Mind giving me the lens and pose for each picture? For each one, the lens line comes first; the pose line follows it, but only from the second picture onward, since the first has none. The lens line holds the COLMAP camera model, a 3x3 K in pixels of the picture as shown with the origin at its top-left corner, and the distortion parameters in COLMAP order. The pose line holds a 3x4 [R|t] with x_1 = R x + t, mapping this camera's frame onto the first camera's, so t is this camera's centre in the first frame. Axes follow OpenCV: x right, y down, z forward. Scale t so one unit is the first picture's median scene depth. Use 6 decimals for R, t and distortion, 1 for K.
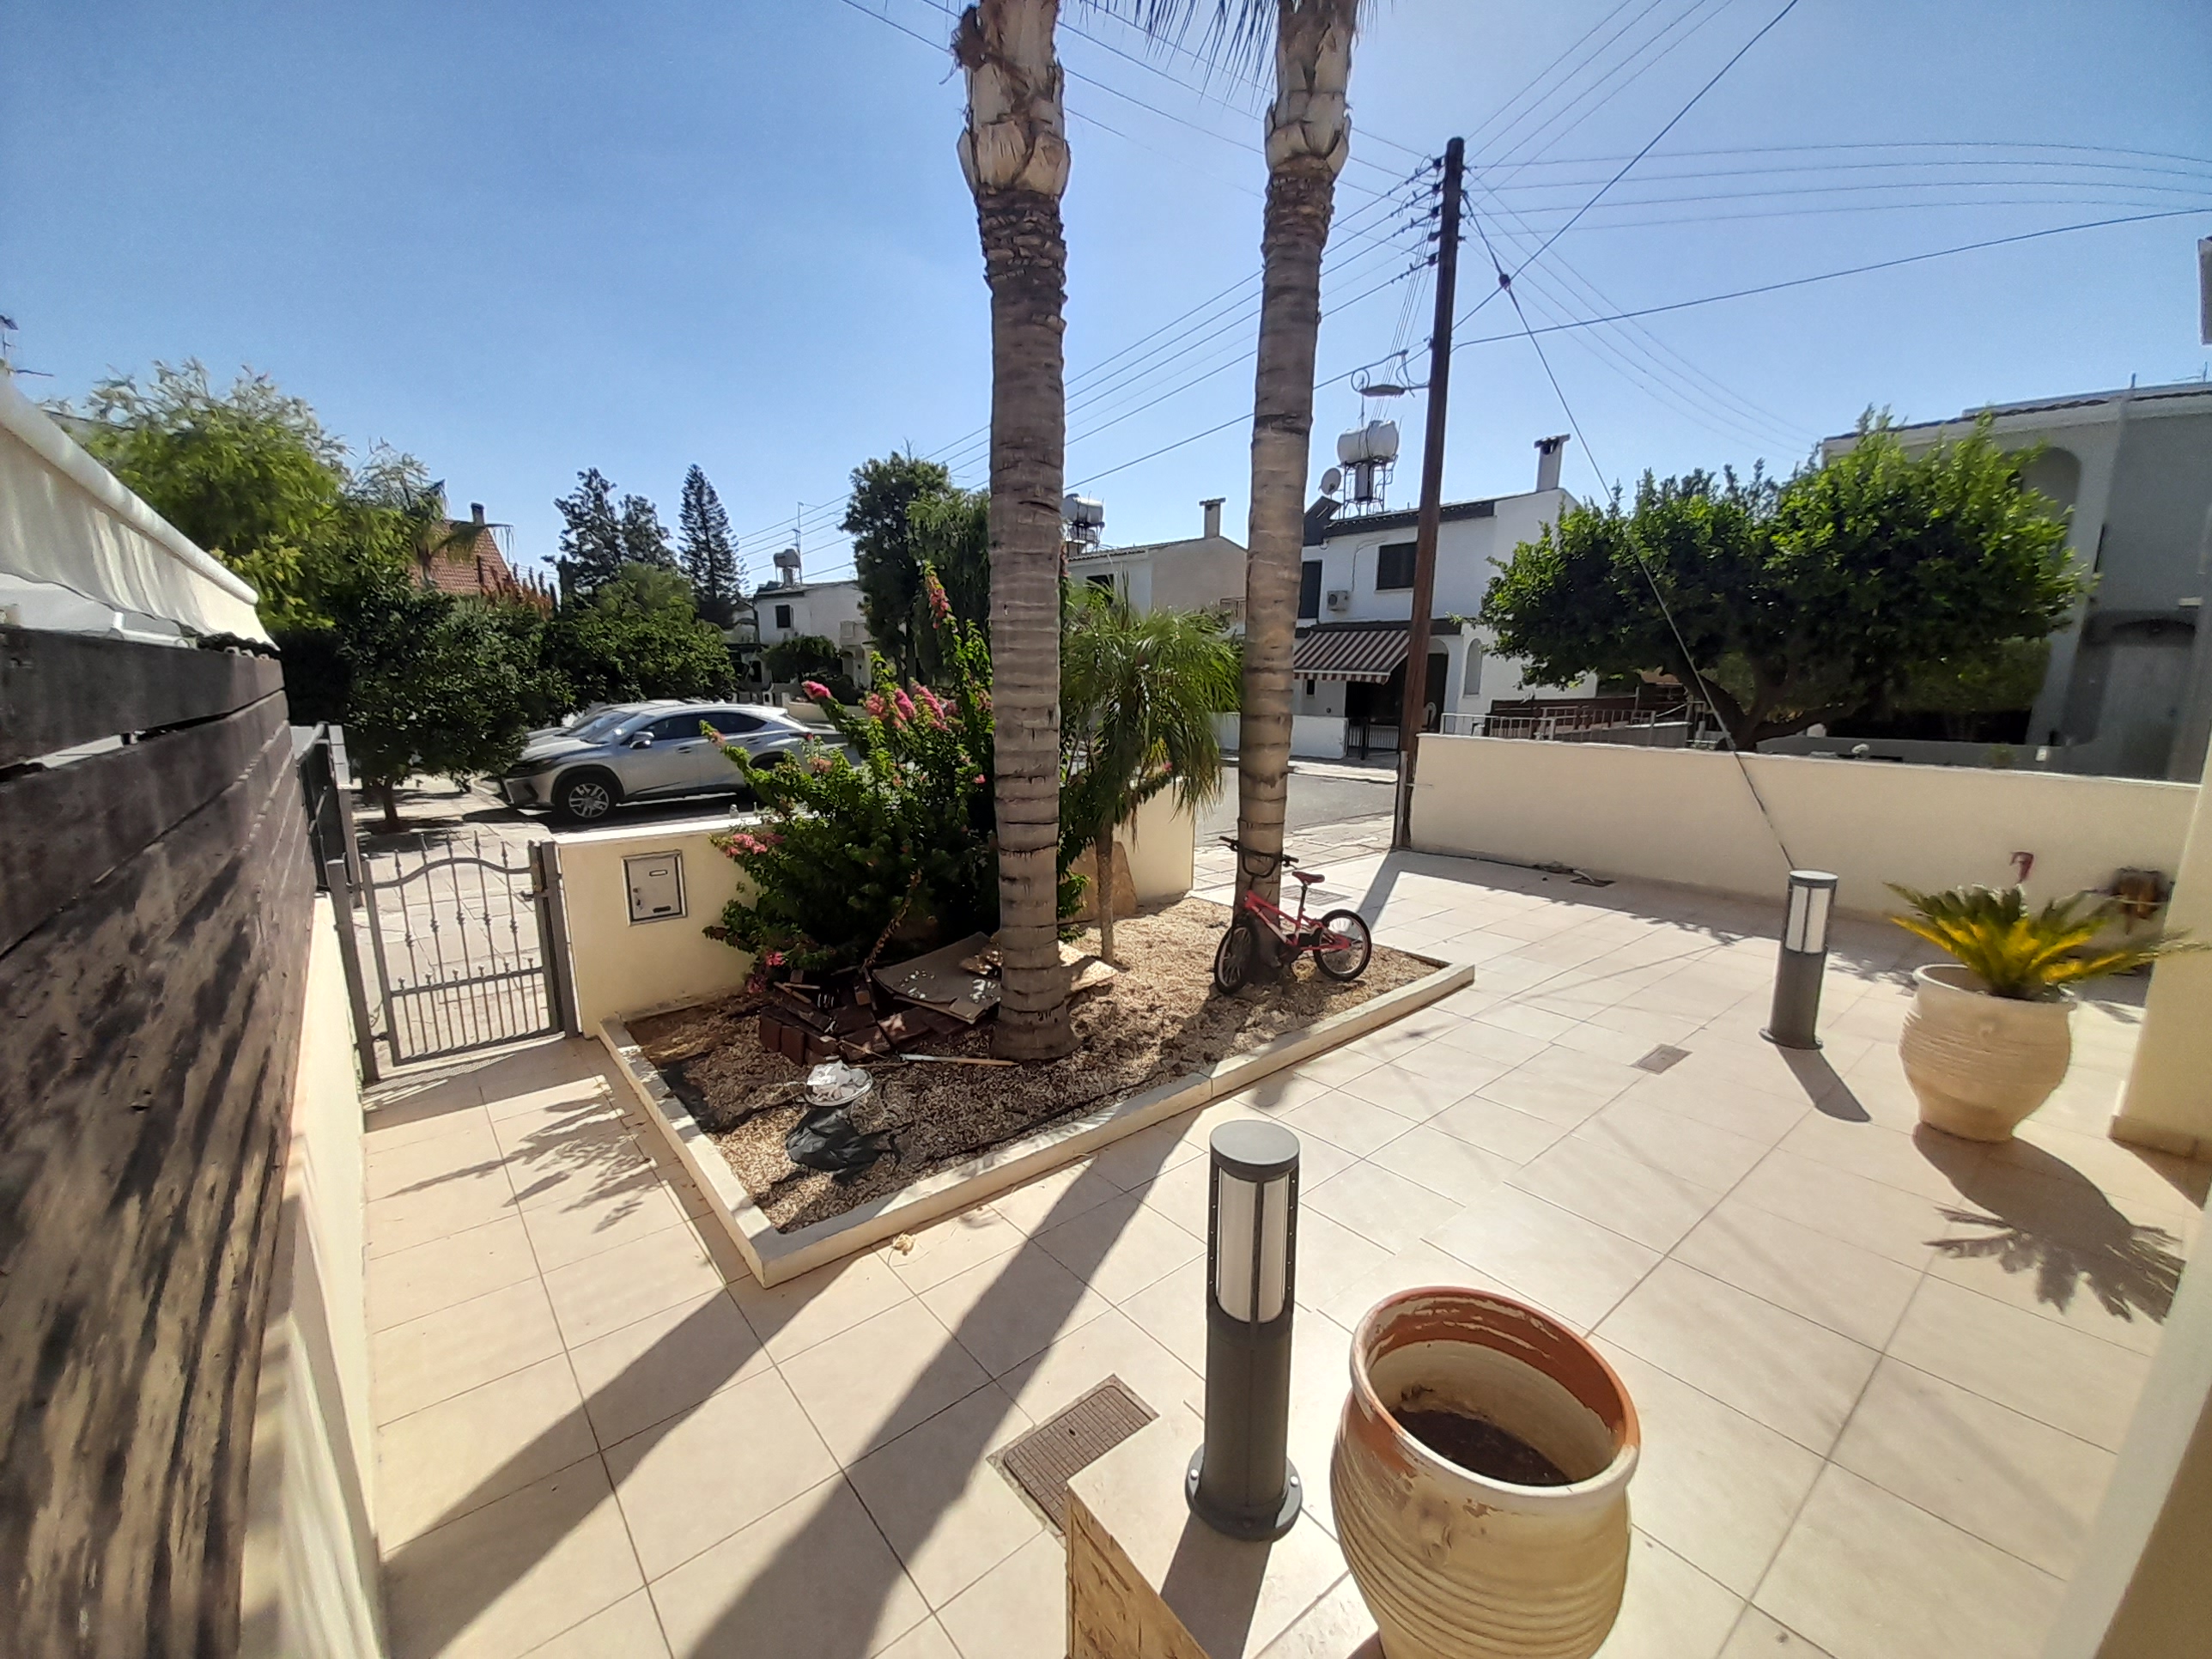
lens RADIAL K [[877.9, 0, 1098.0], [0, 877.9, 858.4], [0, 0, 1]] dist [0.001090, -0.015120]
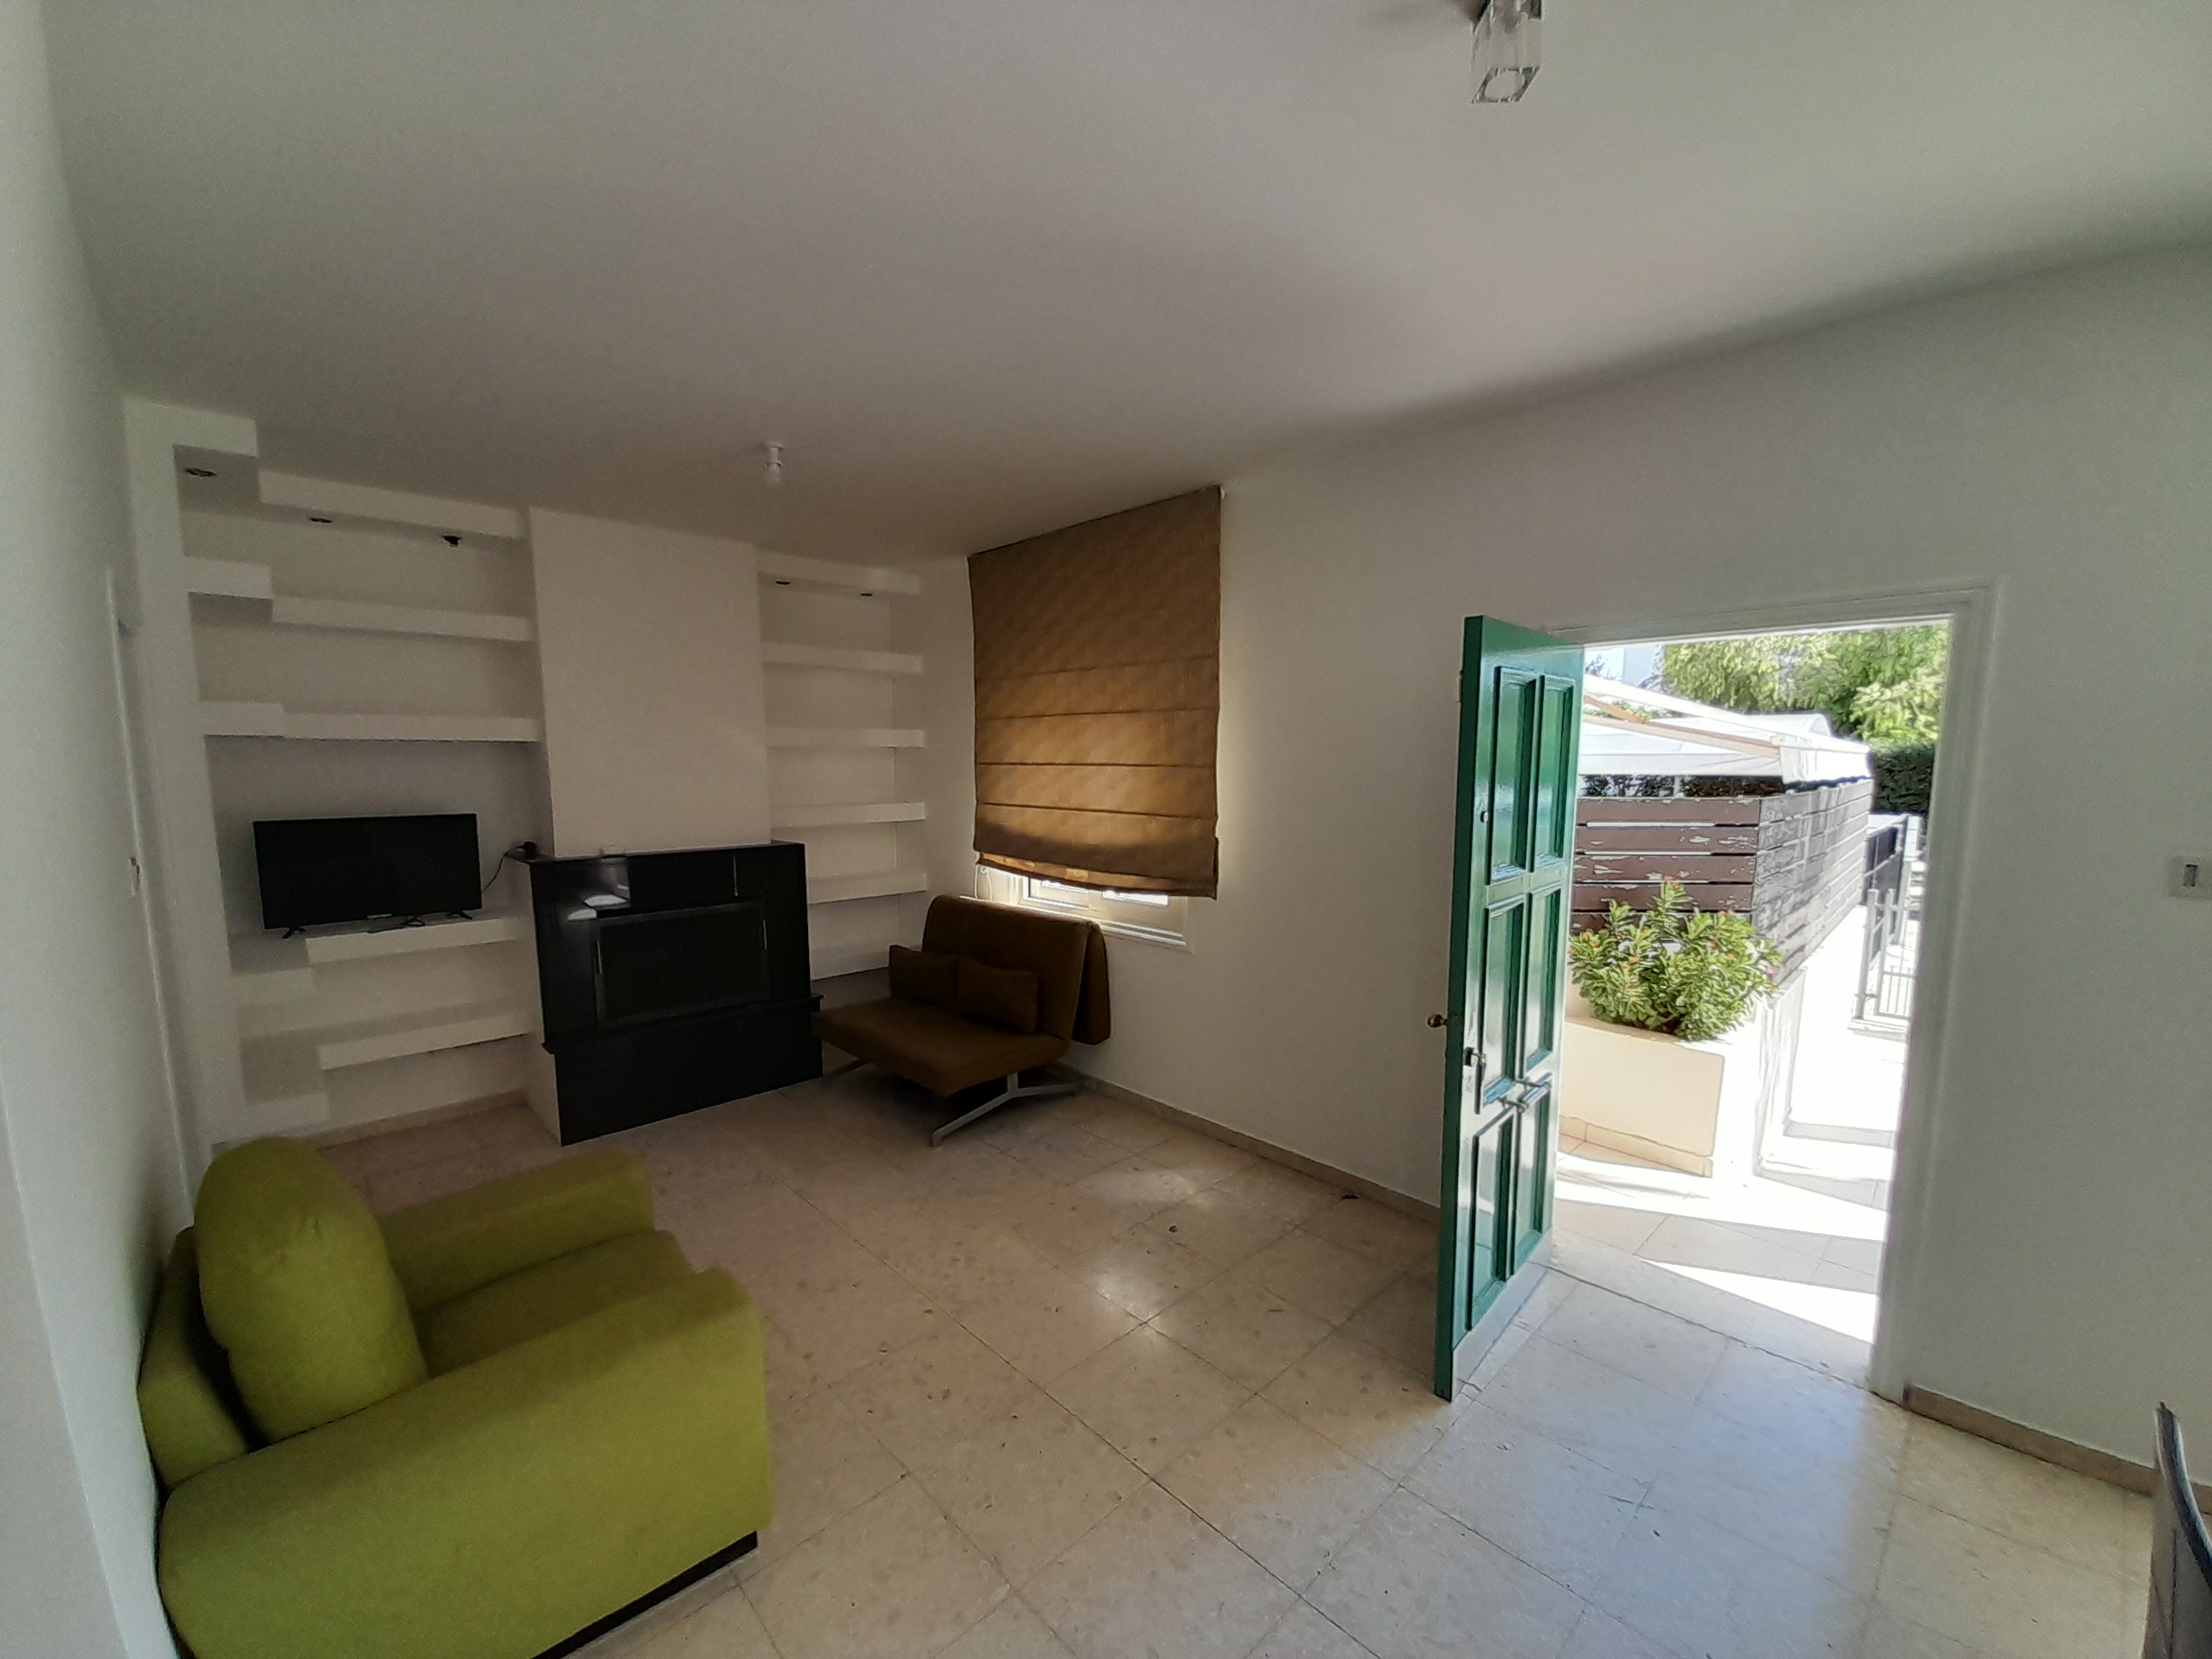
lens RADIAL K [[877.9, 0, 1098.0], [0, 877.9, 858.4], [0, 0, 1]] dist [0.001090, -0.015120]
pose [[0.069836, 0.102104, -0.992319, 0.727431], [-0.205948, 0.974794, 0.085806, 0.106224], [0.976068, 0.198374, 0.089104, -0.678499]]
